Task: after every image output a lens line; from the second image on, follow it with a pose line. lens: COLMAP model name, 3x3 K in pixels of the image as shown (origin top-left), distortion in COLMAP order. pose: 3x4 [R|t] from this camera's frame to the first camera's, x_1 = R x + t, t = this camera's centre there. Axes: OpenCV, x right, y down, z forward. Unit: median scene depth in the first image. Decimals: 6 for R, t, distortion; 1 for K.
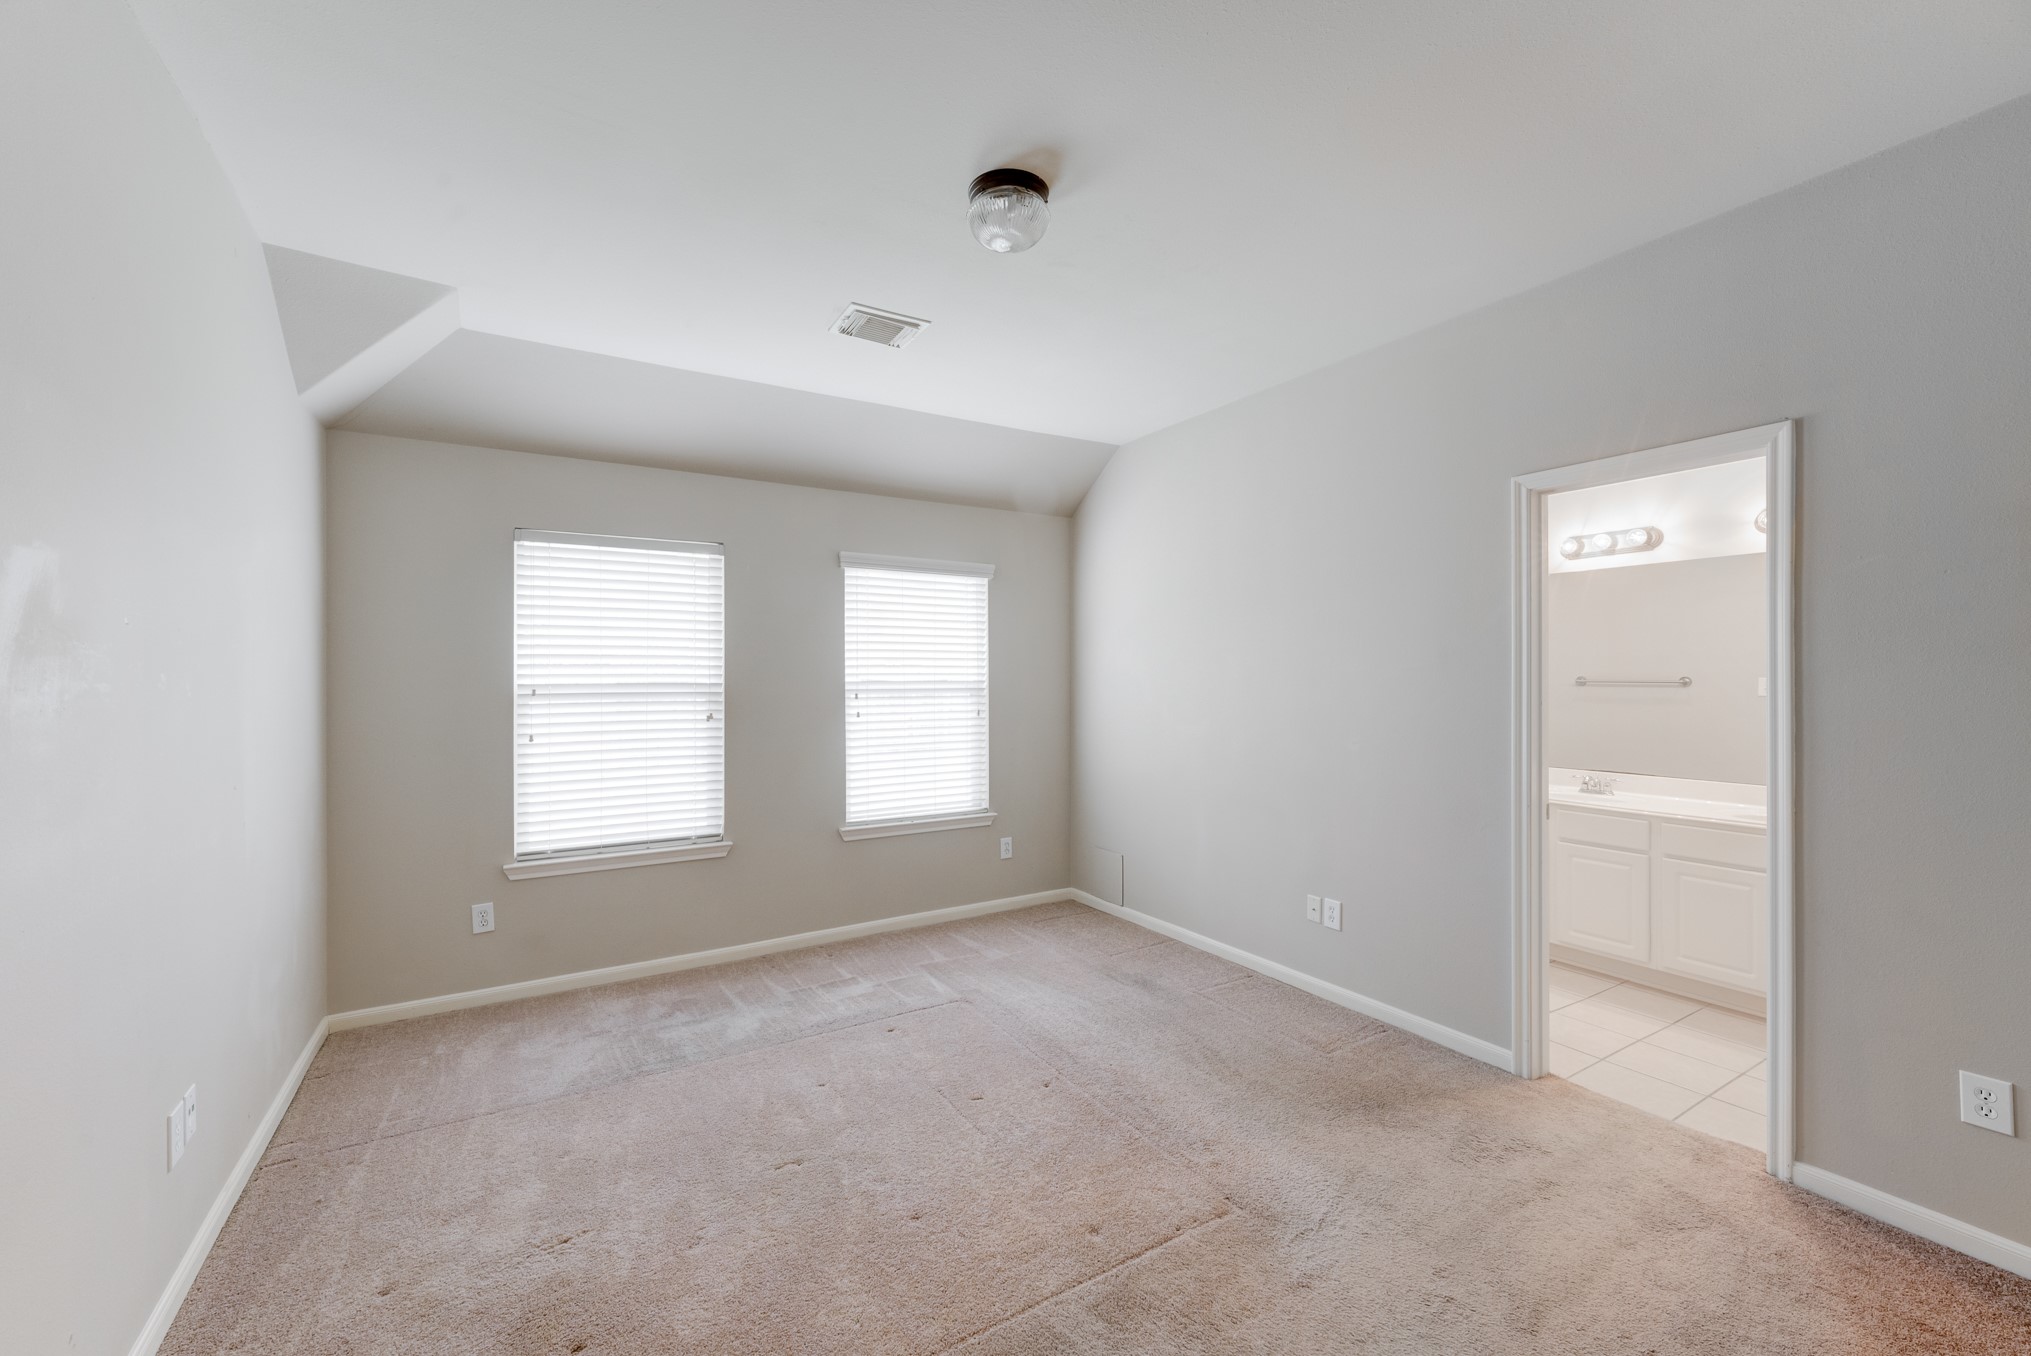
lens RADIAL K [[763.0, 0, 1000.0], [0, 763.0, 681.4], [0, 0, 1]] dist [0.003198, 0.000049]
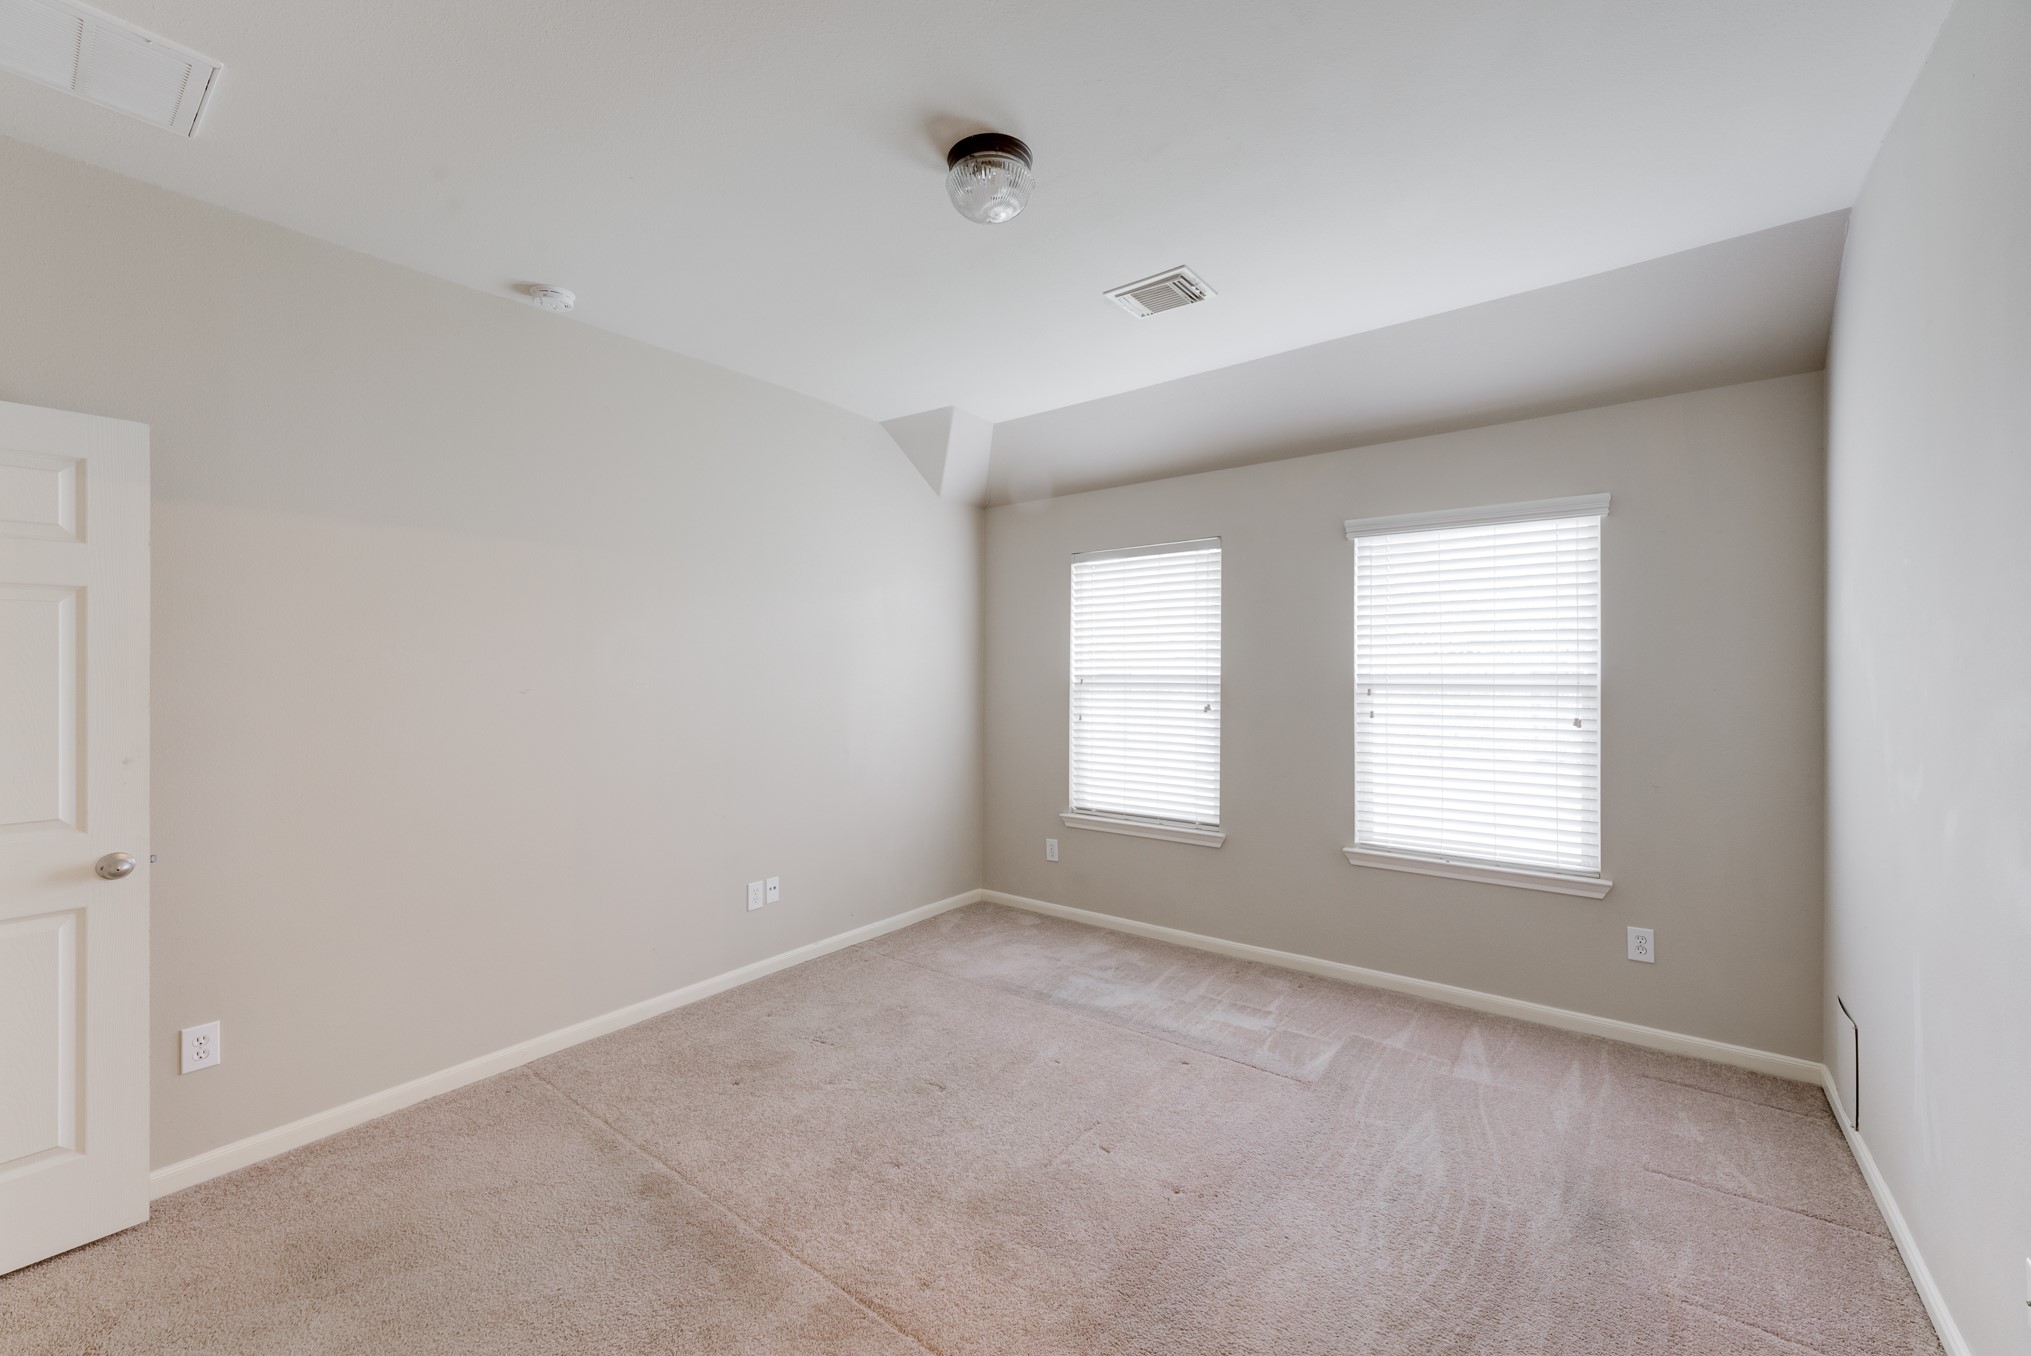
lens RADIAL K [[807.2, 0, 1047.0], [0, 807.2, 663.3], [0, 0, 1]] dist [0.003486, -0.000406]
pose [[0.396780, -0.005807, -0.917895, 0.540527], [-0.001308, 0.999975, -0.006891, -0.005680], [0.917913, 0.003935, 0.396763, 0.380302]]
